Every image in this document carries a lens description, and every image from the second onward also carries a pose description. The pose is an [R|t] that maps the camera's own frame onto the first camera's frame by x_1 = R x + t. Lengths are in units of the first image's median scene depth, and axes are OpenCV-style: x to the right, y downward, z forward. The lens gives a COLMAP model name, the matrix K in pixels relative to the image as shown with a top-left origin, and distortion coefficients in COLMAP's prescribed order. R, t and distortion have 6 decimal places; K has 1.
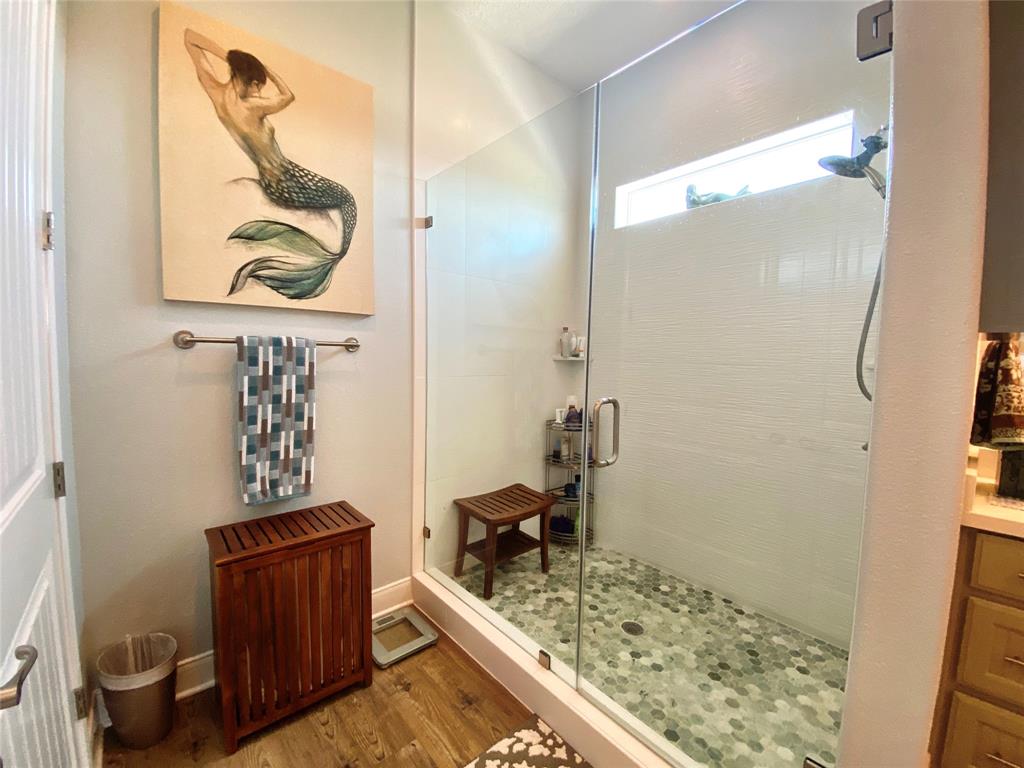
lens RADIAL K [[414.4, 0, 508.9], [0, 414.4, 380.6], [0, 0, 1]] dist [-0.005306, -0.002329]
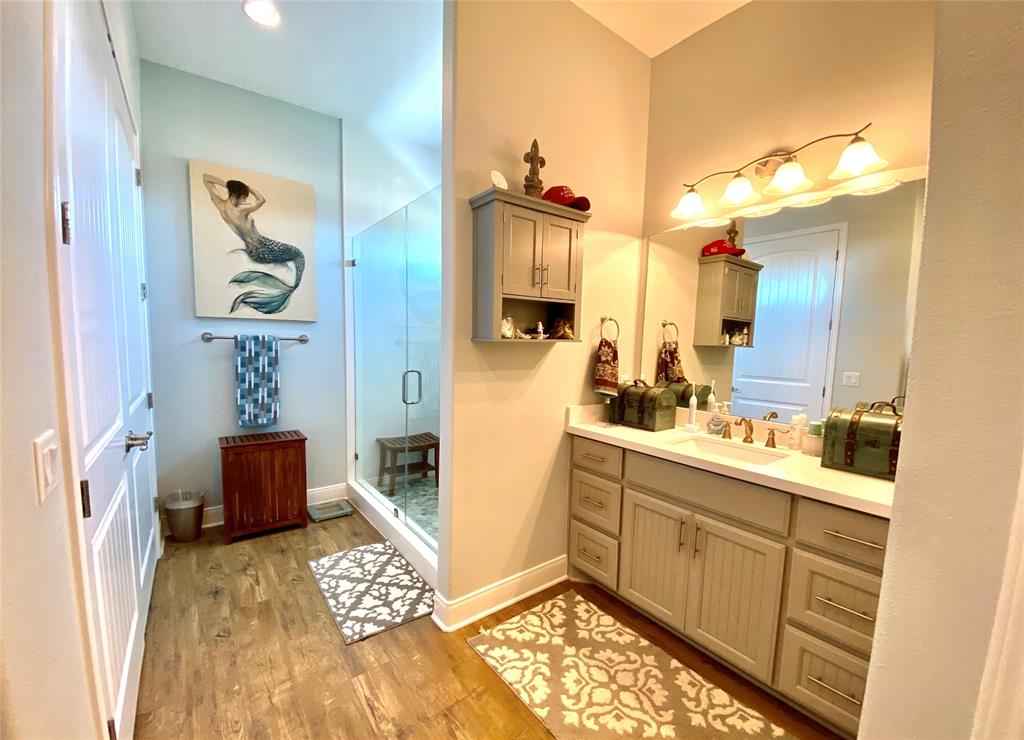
lens RADIAL K [[417.9, 0, 513.7], [0, 417.9, 377.9], [0, 0, 1]] dist [-0.001730, 0.000145]
pose [[0.997572, 0.009012, -0.069055, 0.700397], [-0.007503, 0.999728, 0.022088, 0.032093], [0.069236, -0.021516, 0.997368, -0.761304]]
